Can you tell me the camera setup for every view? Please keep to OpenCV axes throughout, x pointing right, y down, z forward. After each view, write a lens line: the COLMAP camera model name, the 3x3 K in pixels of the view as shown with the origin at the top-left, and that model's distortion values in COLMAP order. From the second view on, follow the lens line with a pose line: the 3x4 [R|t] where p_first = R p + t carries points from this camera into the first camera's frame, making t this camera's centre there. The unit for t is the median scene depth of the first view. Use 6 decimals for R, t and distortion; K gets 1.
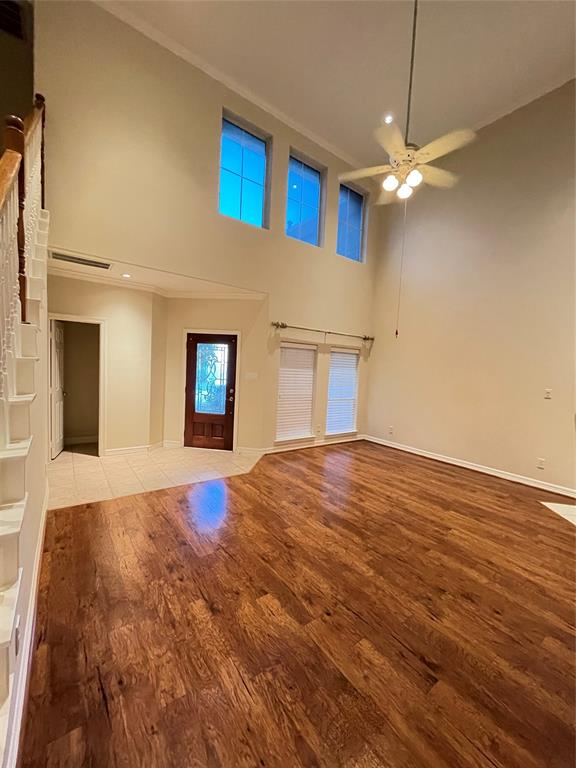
lens RADIAL K [[309.2, 0, 292.1], [0, 309.2, 384.9], [0, 0, 1]] dist [-0.002933, 0.001108]
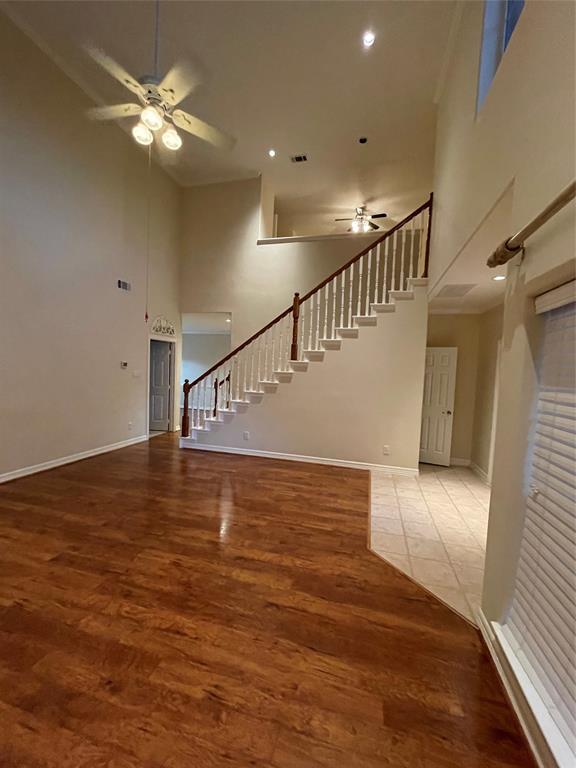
lens RADIAL K [[309.2, 0, 287.2], [0, 309.2, 385.5], [0, 0, 1]] dist [-0.002933, 0.001108]
pose [[-0.784068, -0.053302, -0.618381, 0.483151], [-0.120435, 0.990435, 0.067332, -0.077955], [0.608878, 0.127268, -0.782988, 1.668822]]
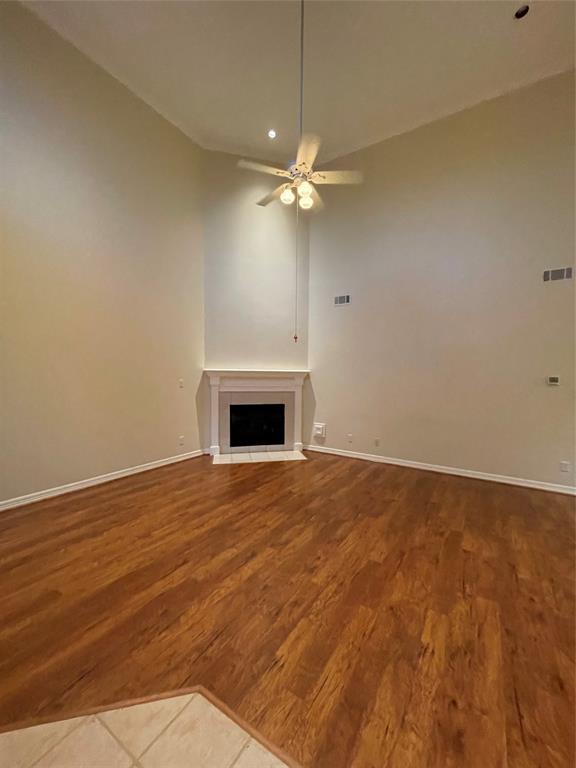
lens RADIAL K [[309.2, 0, 292.6], [0, 309.2, 384.6], [0, 0, 1]] dist [-0.002933, 0.001108]
pose [[-0.357562, -0.091670, 0.929379, -0.579372], [0.022312, 0.994048, 0.106633, -0.107230], [-0.933623, 0.058864, -0.353389, 1.247070]]
